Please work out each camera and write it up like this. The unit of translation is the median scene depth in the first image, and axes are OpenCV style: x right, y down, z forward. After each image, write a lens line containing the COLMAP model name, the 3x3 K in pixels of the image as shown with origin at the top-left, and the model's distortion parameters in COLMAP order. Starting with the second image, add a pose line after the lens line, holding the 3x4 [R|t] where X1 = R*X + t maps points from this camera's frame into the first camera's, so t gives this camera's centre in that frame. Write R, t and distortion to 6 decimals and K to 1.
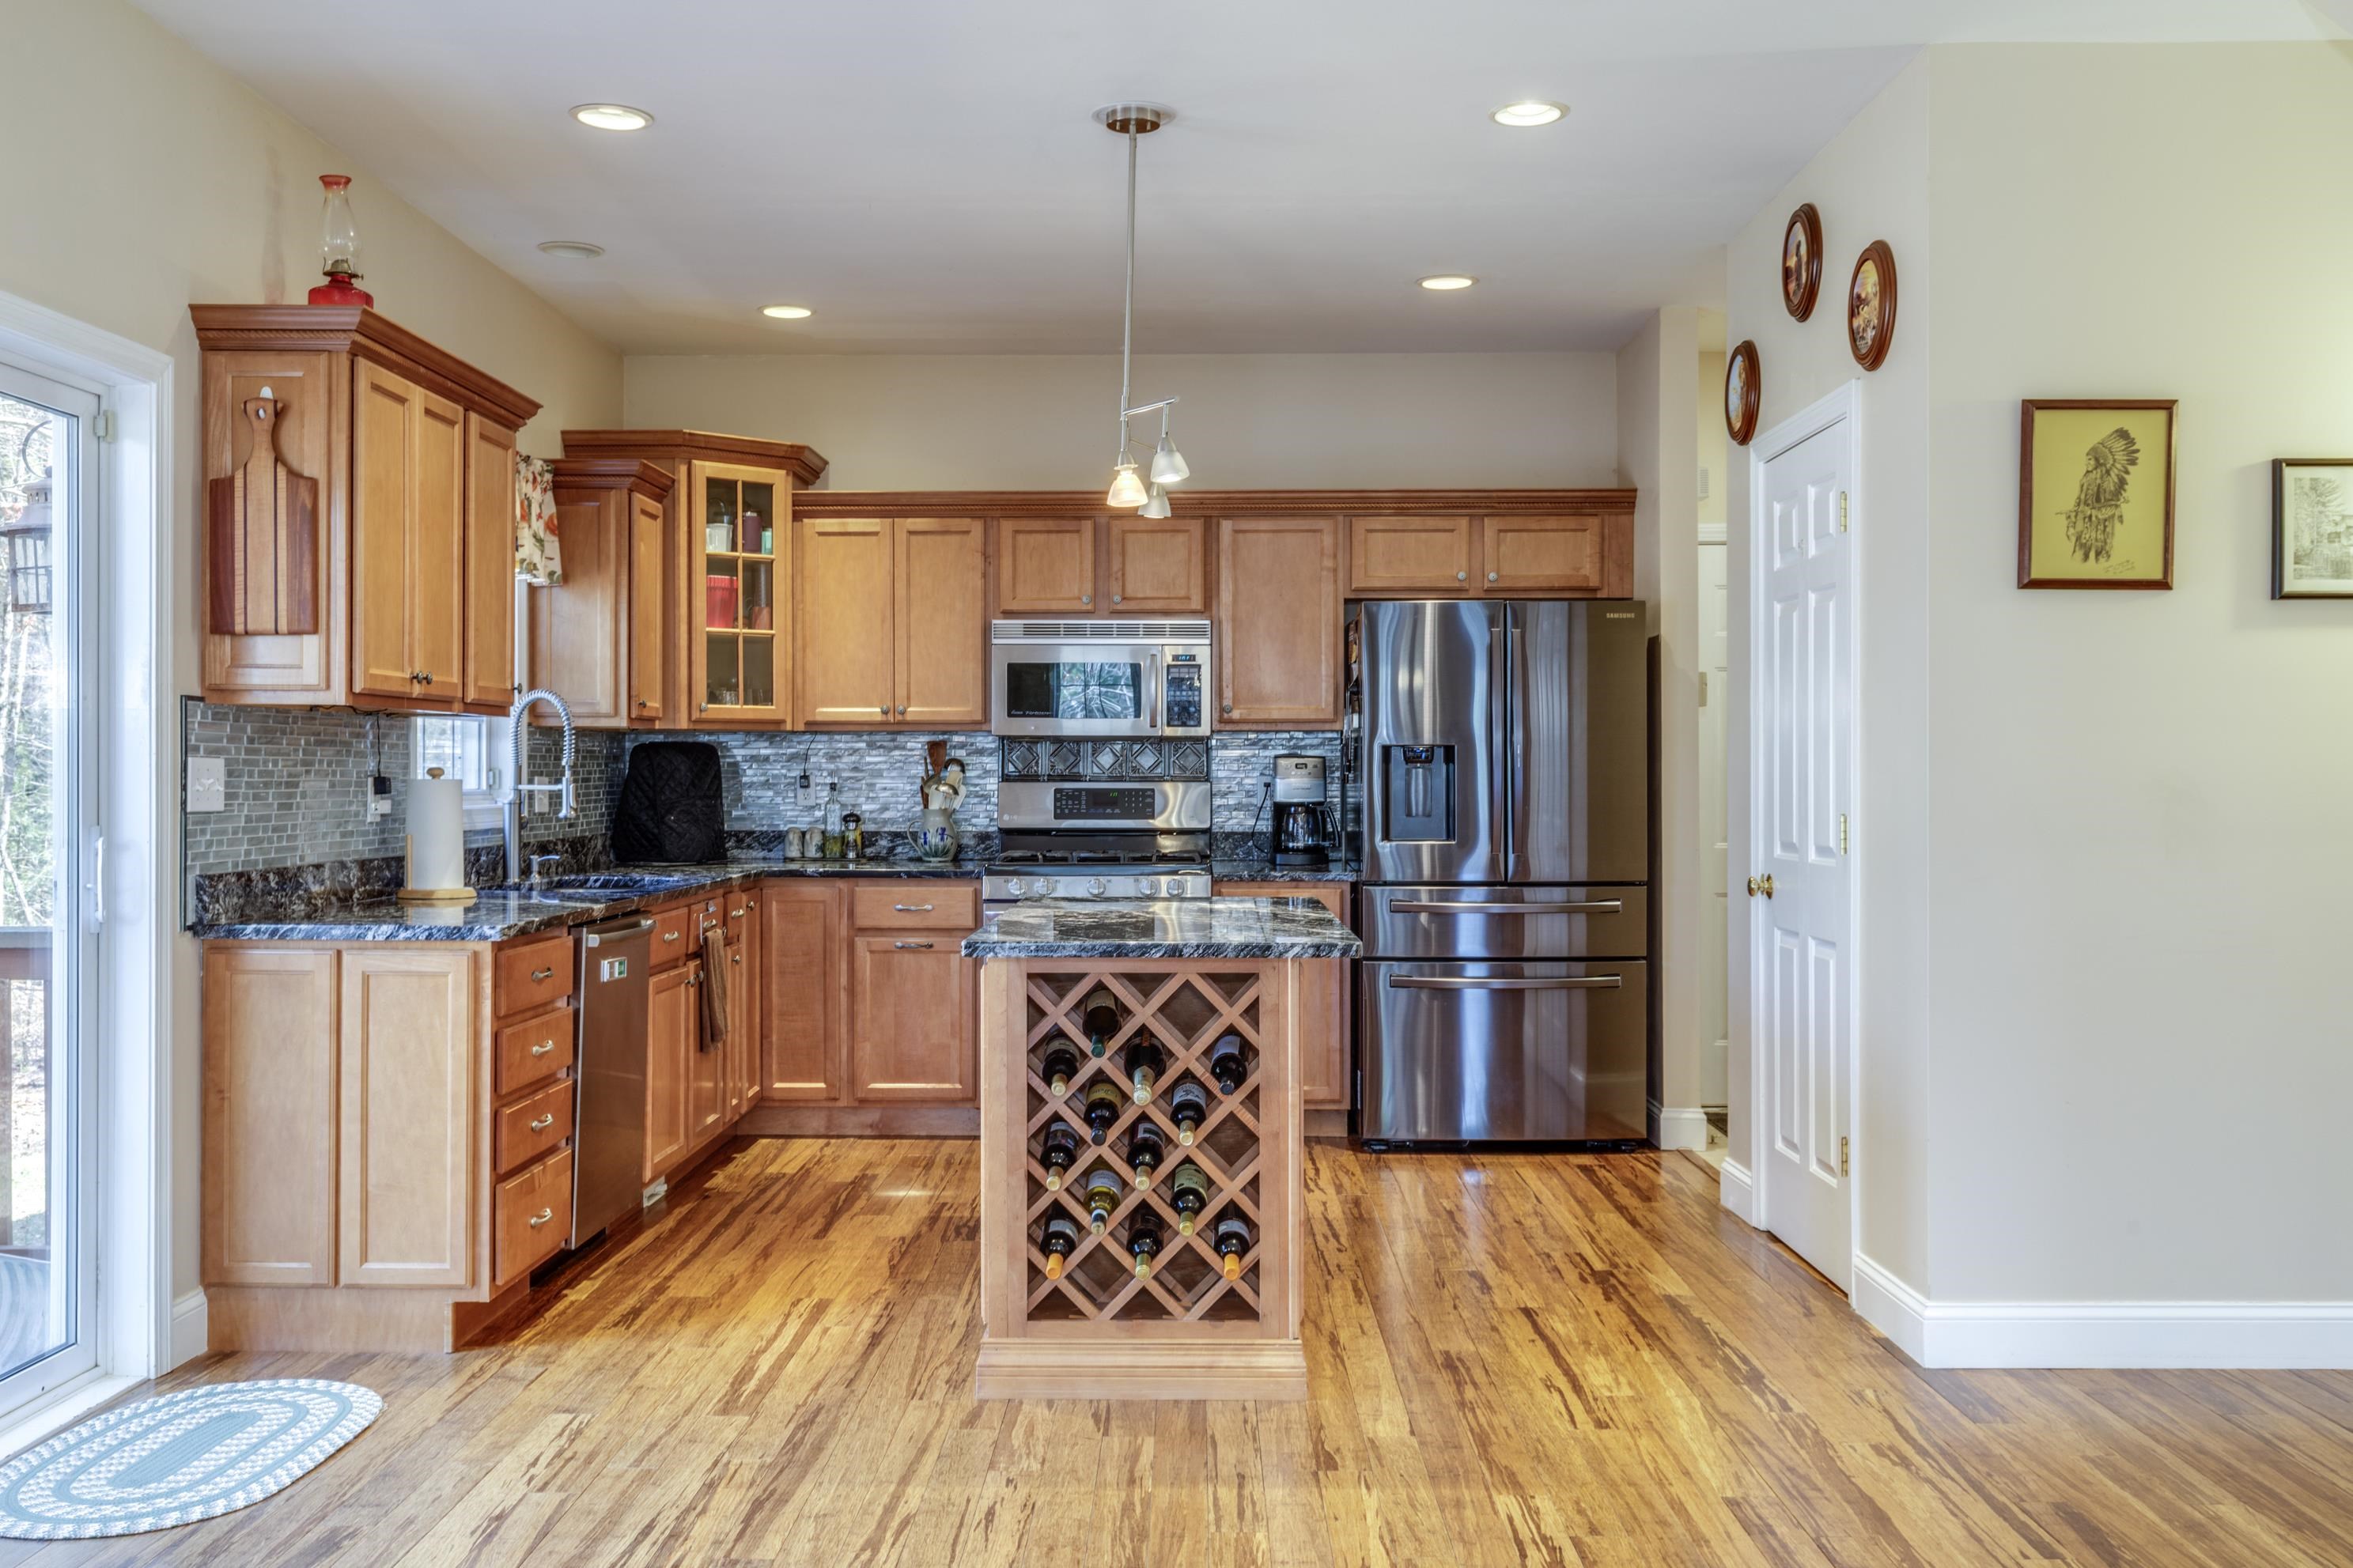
lens RADIAL K [[2101.4, 0, 1167.5], [0, 2101.4, 785.3], [0, 0, 1]] dist [-0.008659, 0.017191]
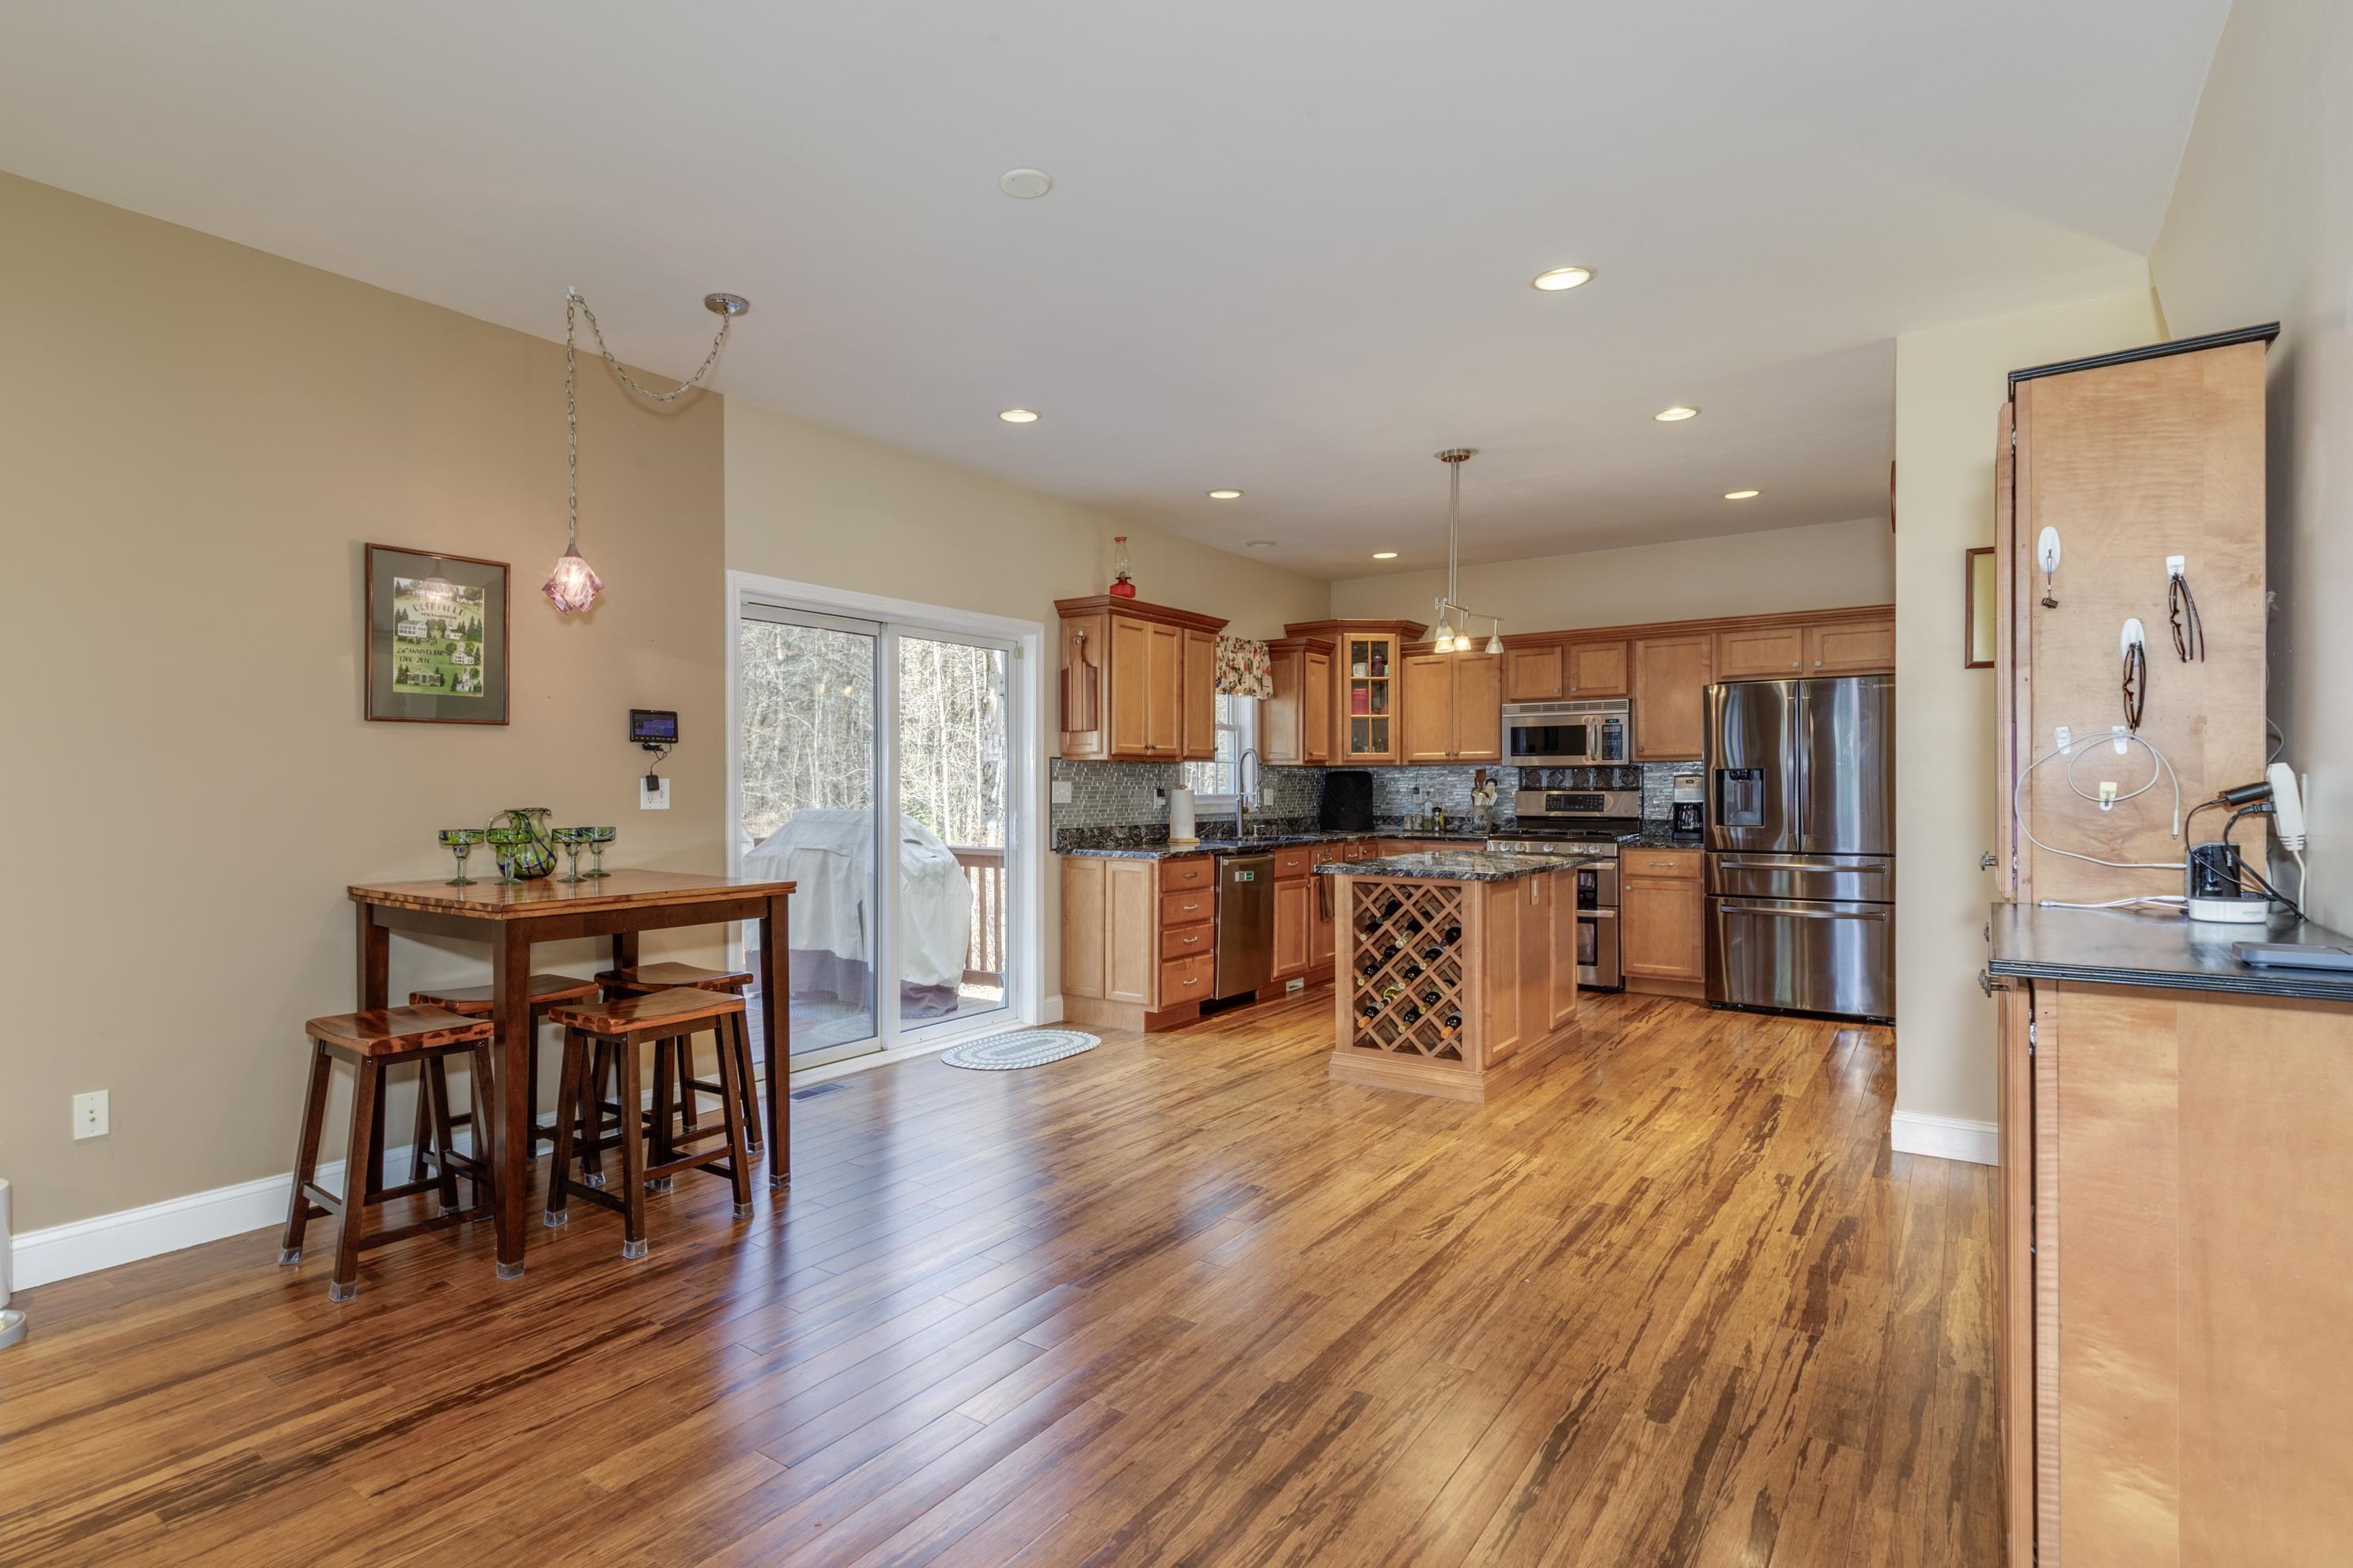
lens RADIAL K [[1174.3, 0, 1086.2], [0, 1174.3, 790.4], [0, 0, 1]] dist [0.009341, -0.006225]
pose [[0.806100, -0.001423, -0.591778, 0.370124], [0.000329, 0.999998, -0.001957, -0.000112], [0.591779, 0.001383, 0.806099, -0.099110]]
